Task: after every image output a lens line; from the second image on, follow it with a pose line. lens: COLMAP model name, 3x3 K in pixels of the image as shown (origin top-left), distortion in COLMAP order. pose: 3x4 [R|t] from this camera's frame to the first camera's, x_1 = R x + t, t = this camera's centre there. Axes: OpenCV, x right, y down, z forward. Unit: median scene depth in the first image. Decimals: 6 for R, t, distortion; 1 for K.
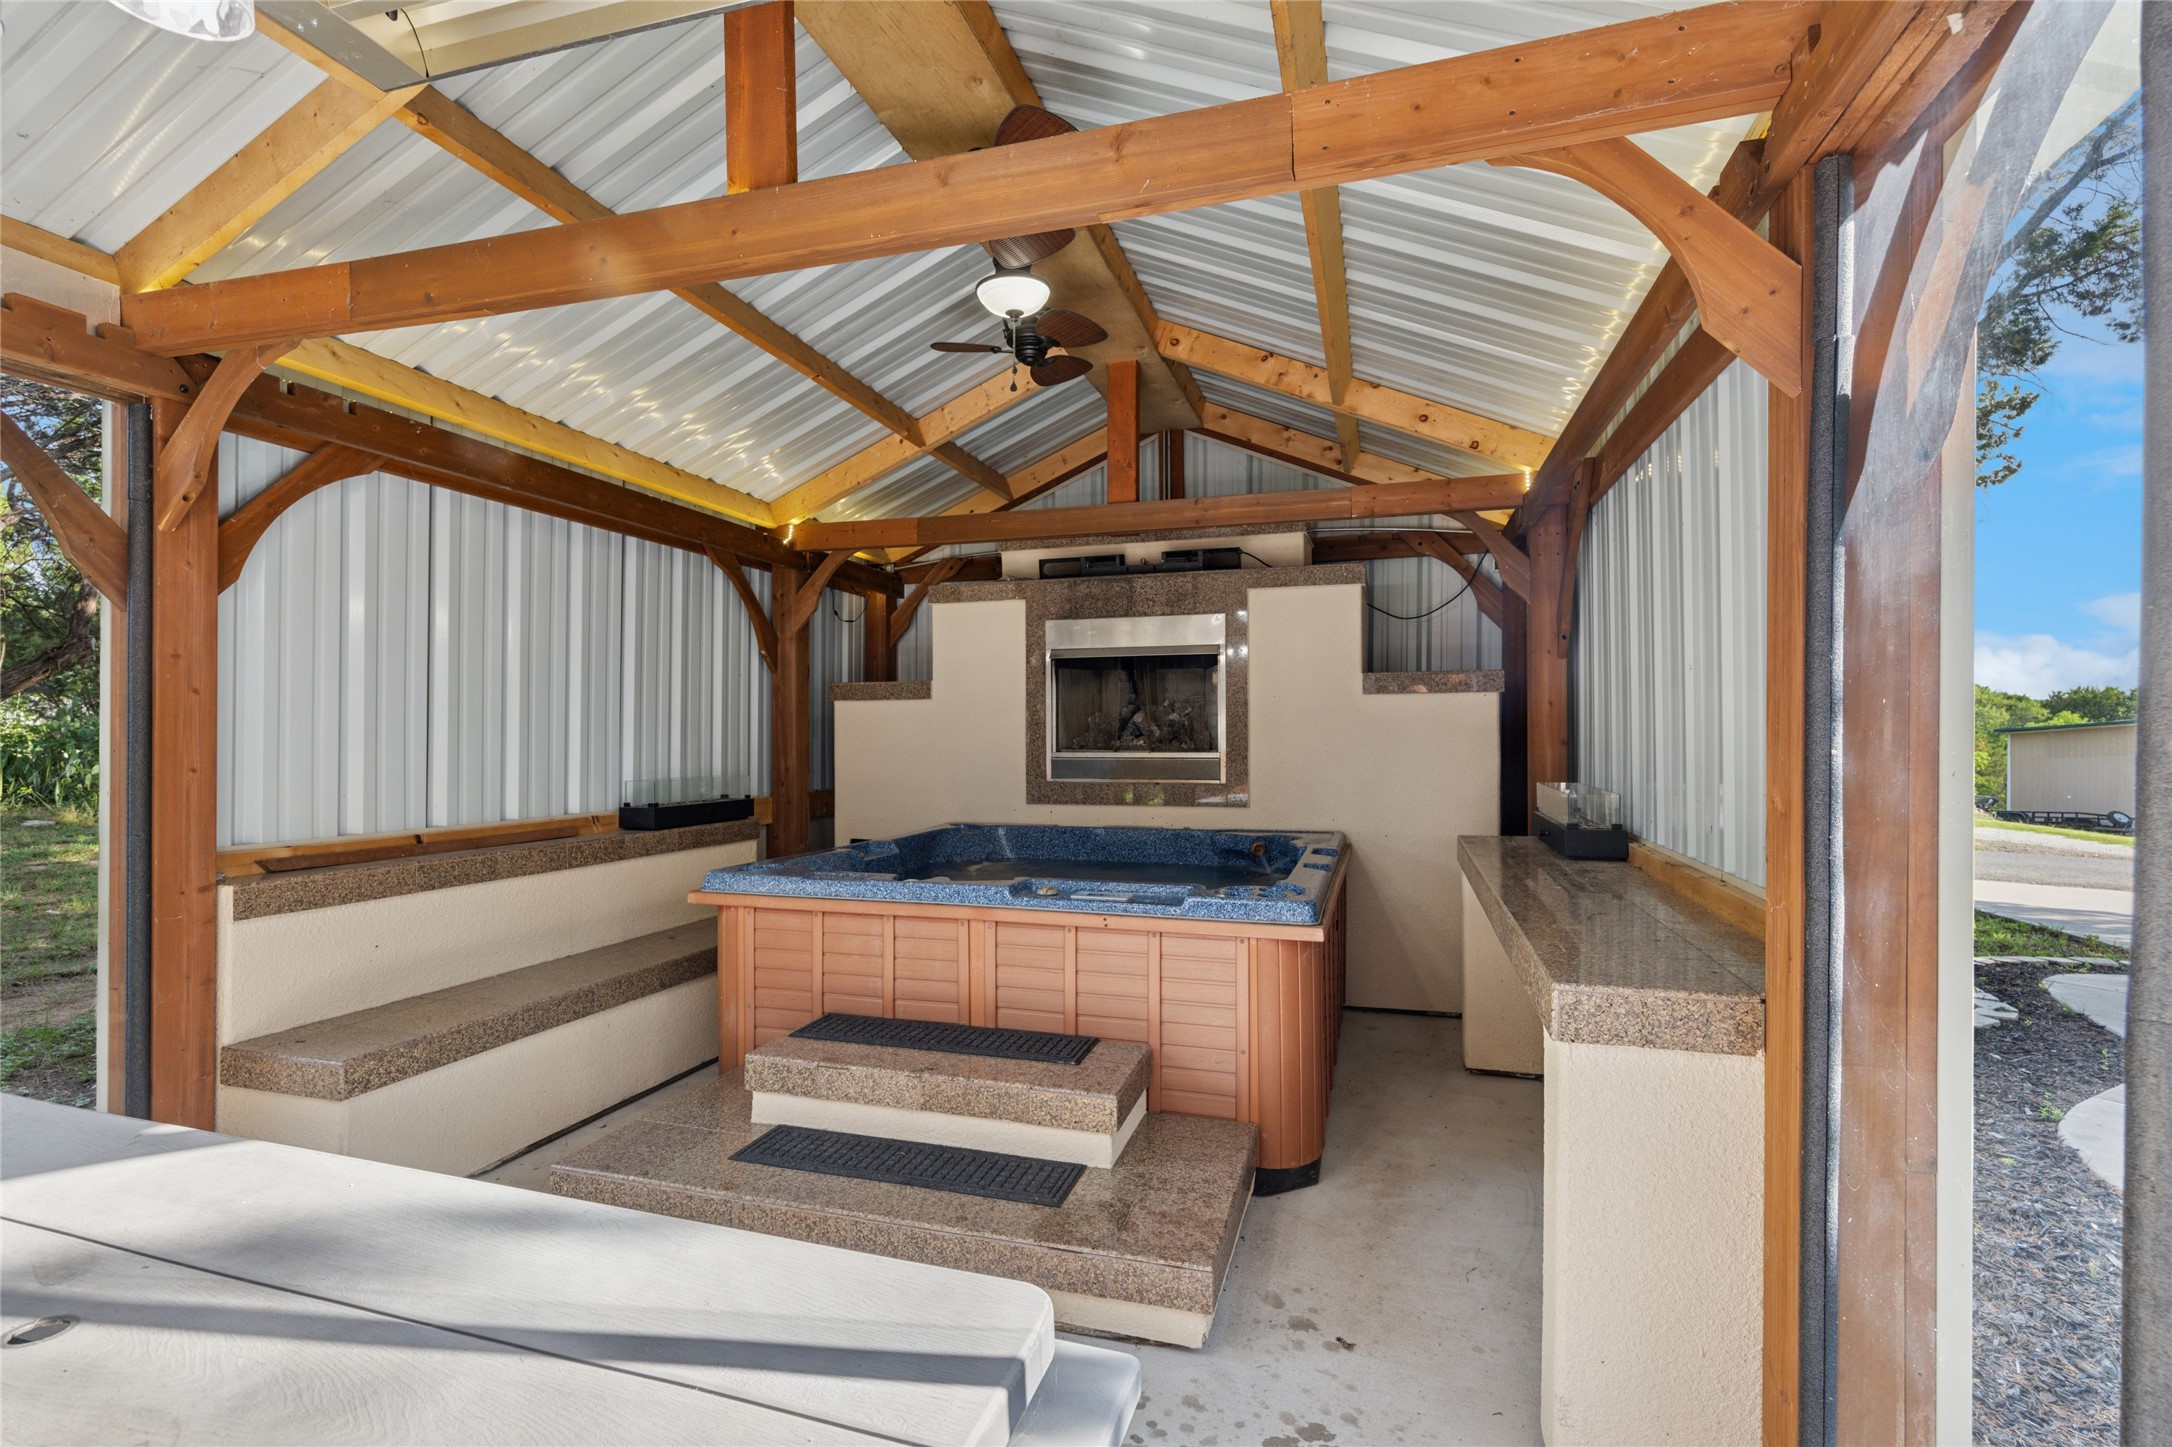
lens RADIAL K [[1002.0, 0, 1072.3], [0, 1002.0, 724.0], [0, 0, 1]] dist [0.003930, -0.001485]
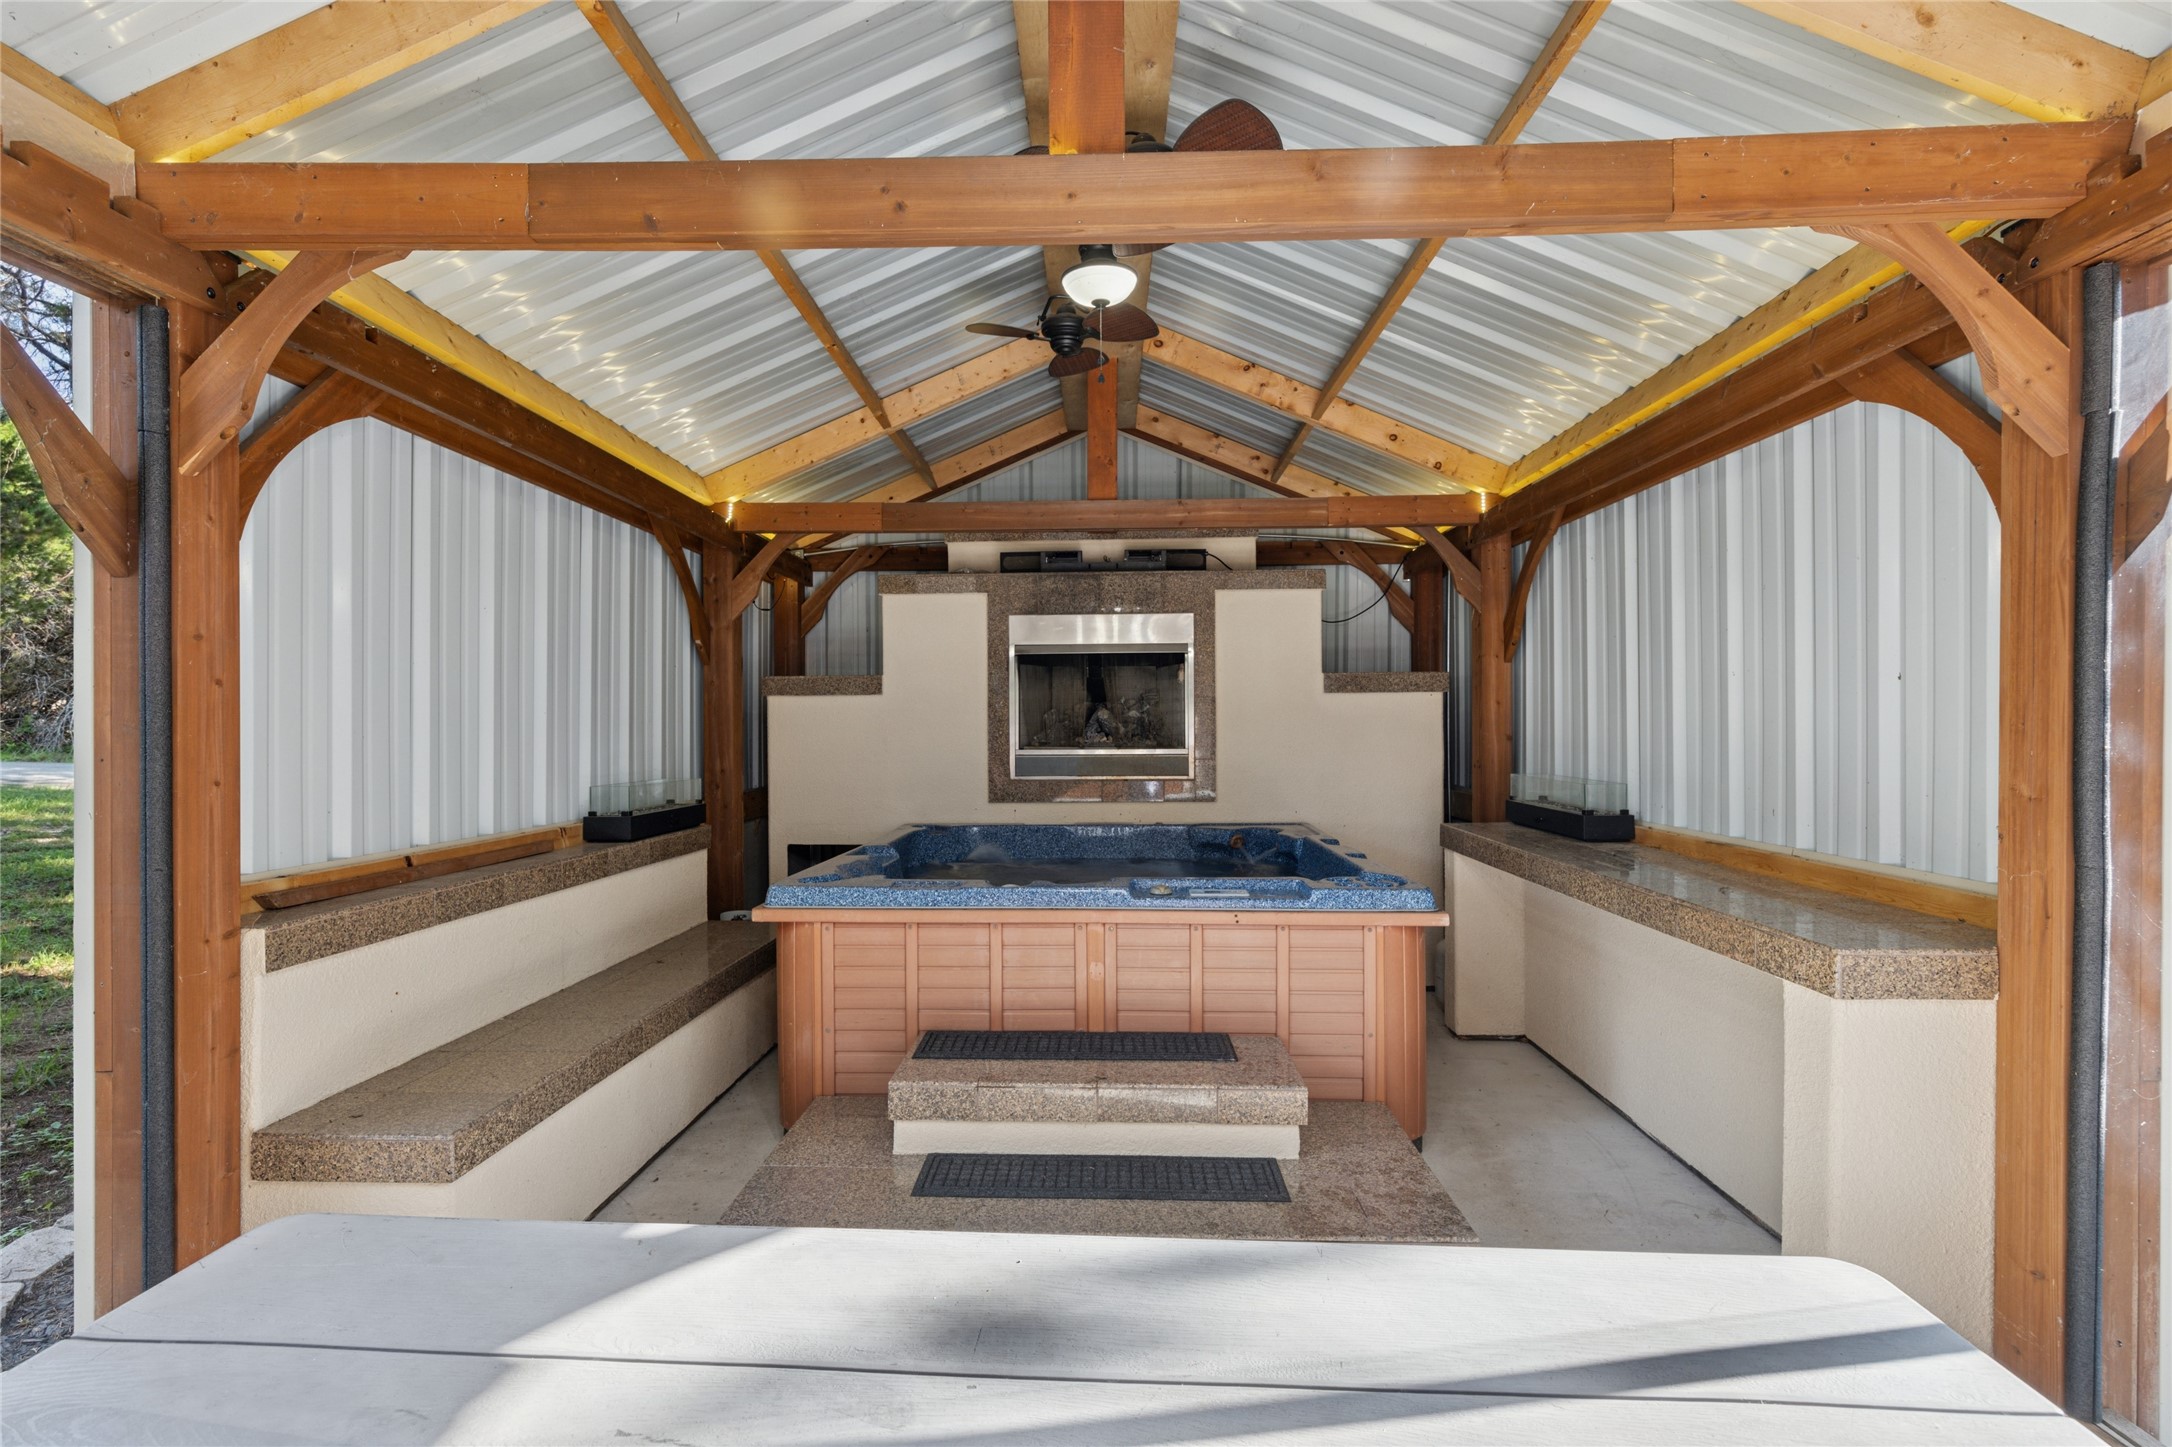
lens RADIAL K [[1002.0, 0, 1076.4], [0, 1002.0, 725.9], [0, 0, 1]] dist [0.003930, -0.001485]
pose [[0.966262, -0.002017, 0.257553, -0.391691], [0.000228, 0.999976, 0.006976, -0.003780], [-0.257561, -0.006682, 0.966239, 0.066772]]
